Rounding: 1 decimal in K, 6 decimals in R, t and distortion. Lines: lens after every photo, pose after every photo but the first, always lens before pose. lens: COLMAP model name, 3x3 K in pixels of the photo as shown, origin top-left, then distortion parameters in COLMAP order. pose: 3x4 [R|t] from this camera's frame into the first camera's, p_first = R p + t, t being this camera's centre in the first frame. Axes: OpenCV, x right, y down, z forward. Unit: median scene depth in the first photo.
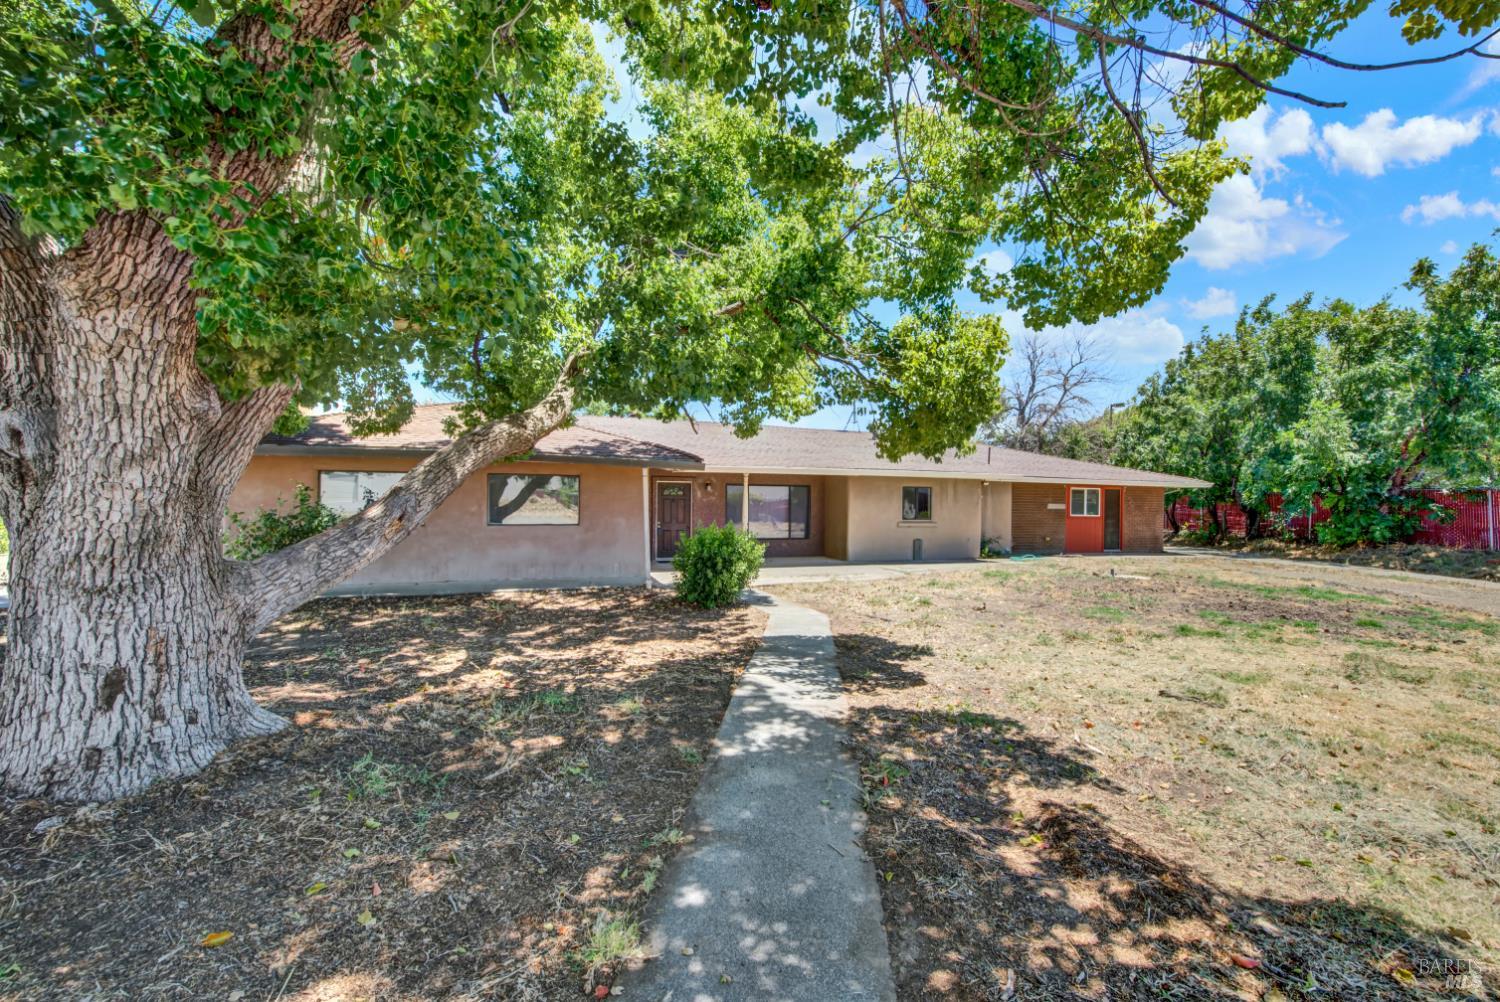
lens RADIAL K [[600.2, 0, 756.3], [0, 600.2, 501.2], [0, 0, 1]] dist [-0.000575, -0.000042]
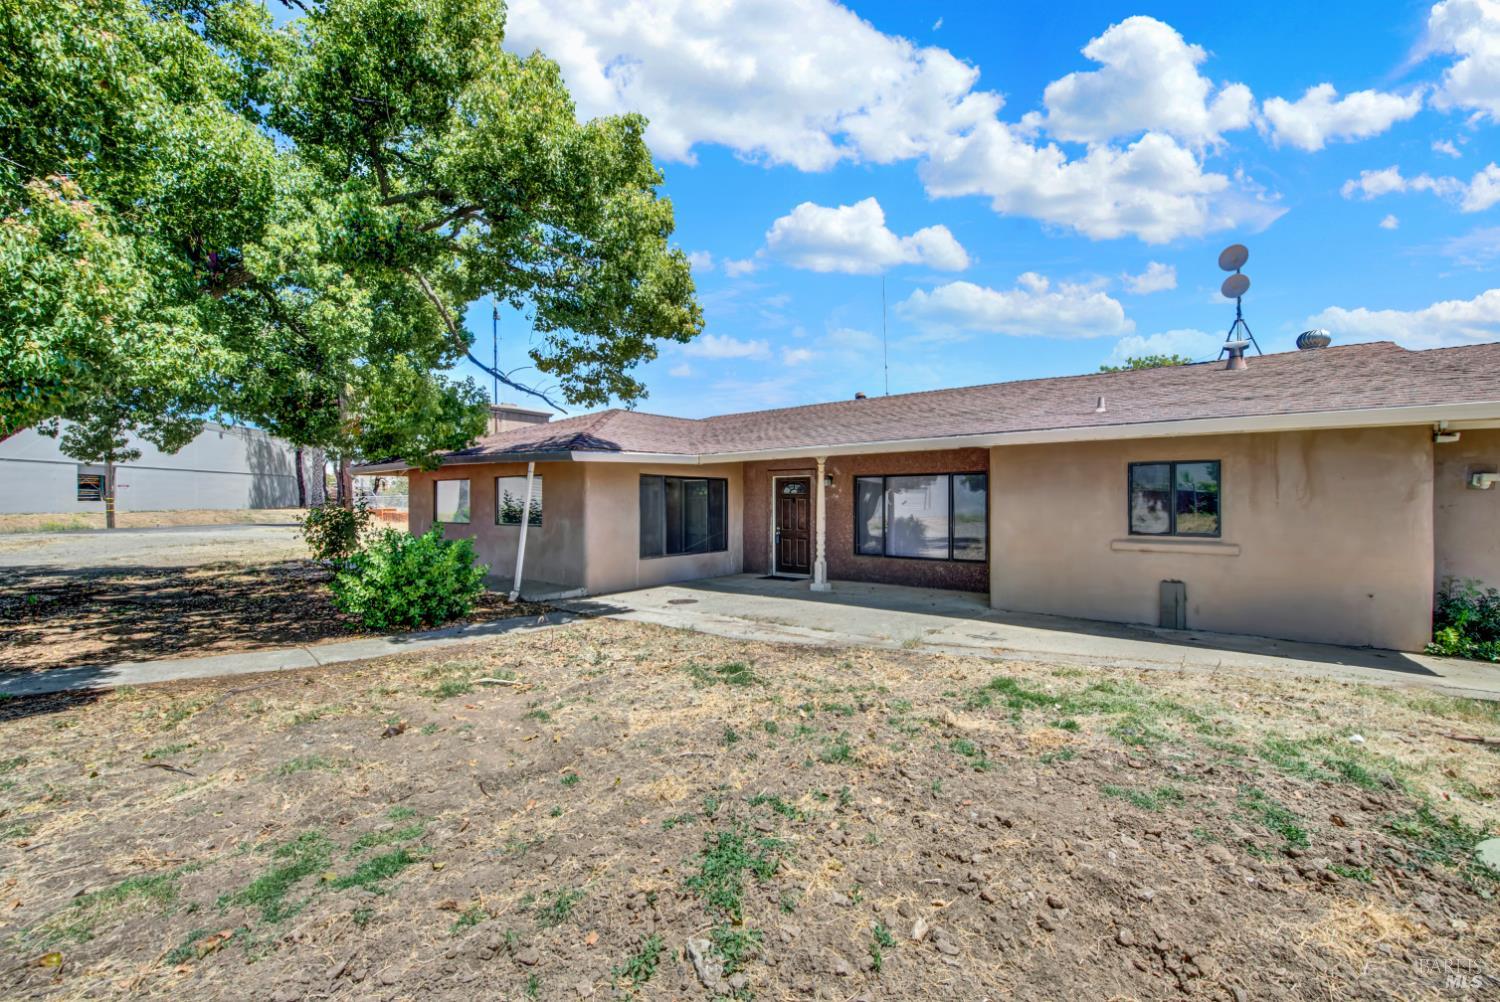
lens RADIAL K [[600.2, 0, 756.3], [0, 600.2, 501.2], [0, 0, 1]] dist [-0.000575, -0.000042]
pose [[0.555728, -0.014451, -0.831238, 0.433886], [0.005976, 0.999893, -0.013388, 0.009202], [0.831343, 0.002473, 0.555755, 0.473133]]
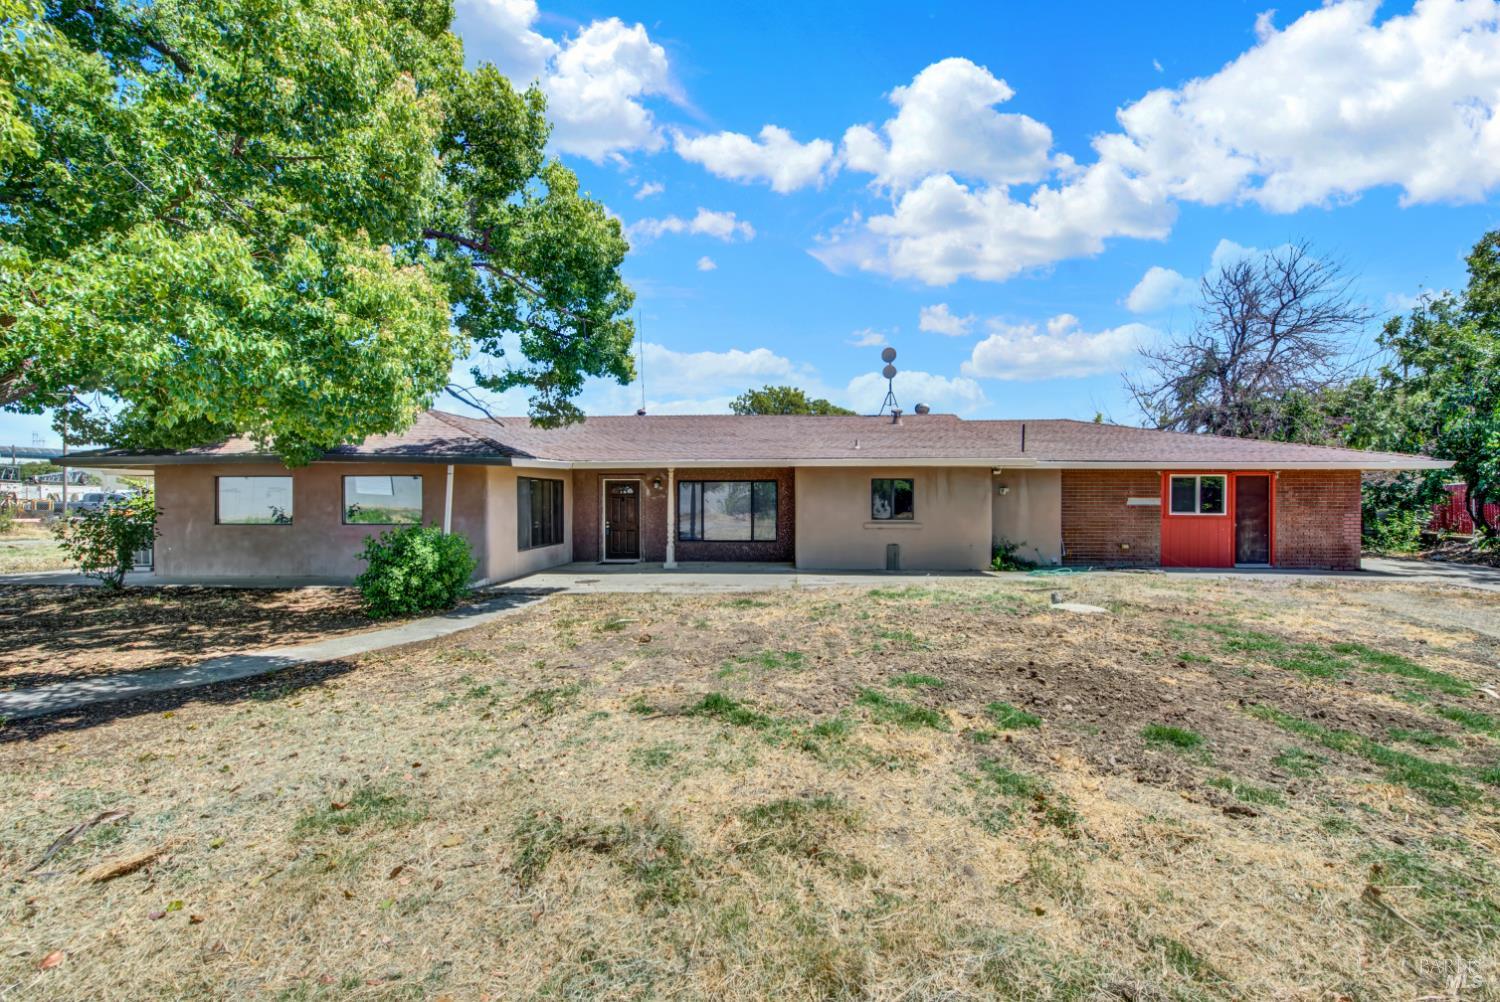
lens RADIAL K [[600.2, 0, 756.3], [0, 600.2, 501.2], [0, 0, 1]] dist [-0.000575, -0.000042]
pose [[0.922995, -0.010889, -0.384657, 0.381909], [0.010477, 0.999940, -0.003167, 0.006367], [0.384668, -0.001107, 0.923054, 0.181347]]
